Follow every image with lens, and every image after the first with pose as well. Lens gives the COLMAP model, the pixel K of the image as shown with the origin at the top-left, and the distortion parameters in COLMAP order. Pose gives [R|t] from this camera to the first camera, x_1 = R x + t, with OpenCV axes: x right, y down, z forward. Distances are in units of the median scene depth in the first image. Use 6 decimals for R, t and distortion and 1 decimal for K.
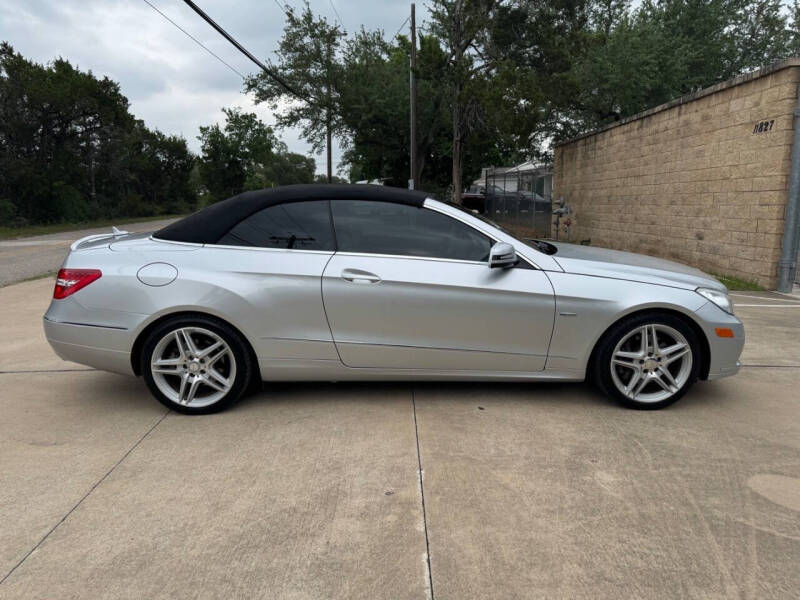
lens RADIAL K [[552.7, 0, 405.6], [0, 552.7, 328.2], [0, 0, 1]] dist [0.049851, -0.042764]
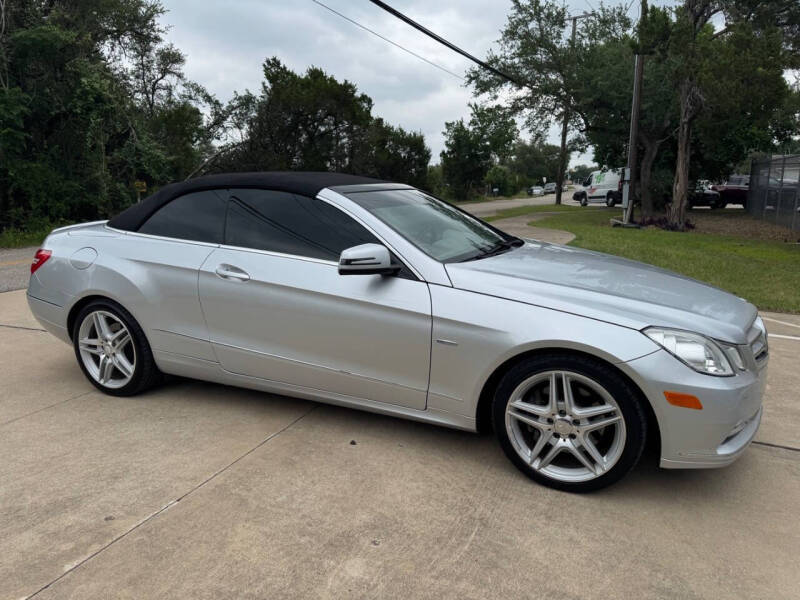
lens RADIAL K [[552.7, 0, 405.6], [0, 552.7, 328.2], [0, 0, 1]] dist [0.049851, -0.042764]
pose [[0.904292, 0.109927, -0.412518, 0.200347], [-0.104780, 0.993874, 0.035154, -0.023737], [0.413855, 0.011435, 0.910271, 0.103329]]
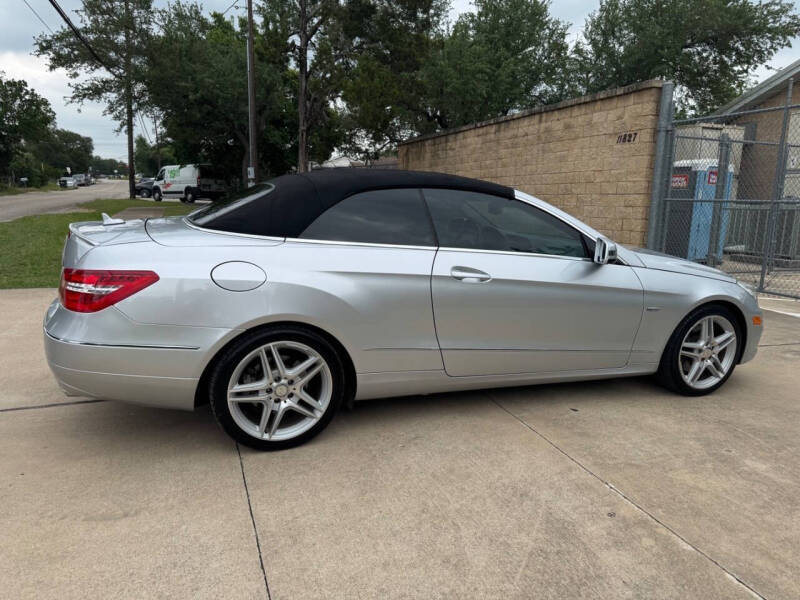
lens RADIAL K [[552.0, 0, 400.0], [0, 552.0, 328.4], [0, 0, 1]] dist [0.036853, -0.034098]
pose [[0.942573, -0.046514, 0.330747, -0.174757], [0.042638, 0.998910, 0.018969, -0.010218], [-0.331269, -0.003777, 0.943529, 0.070105]]
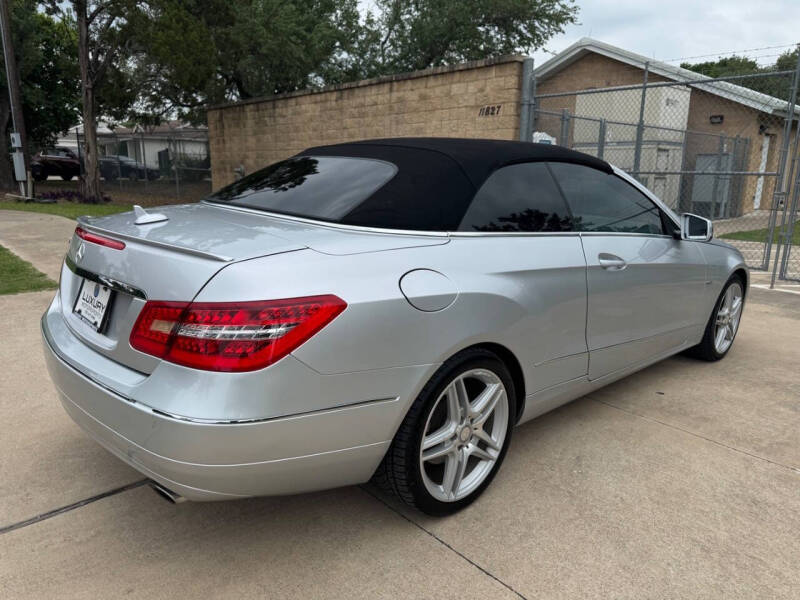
lens RADIAL K [[552.0, 0, 400.0], [0, 552.0, 328.4], [0, 0, 1]] dist [0.036853, -0.034098]
pose [[0.749612, -0.160111, 0.642220, -0.294567], [0.126281, 0.987073, 0.098688, -0.041583], [-0.649719, 0.007122, 0.760141, 0.214265]]
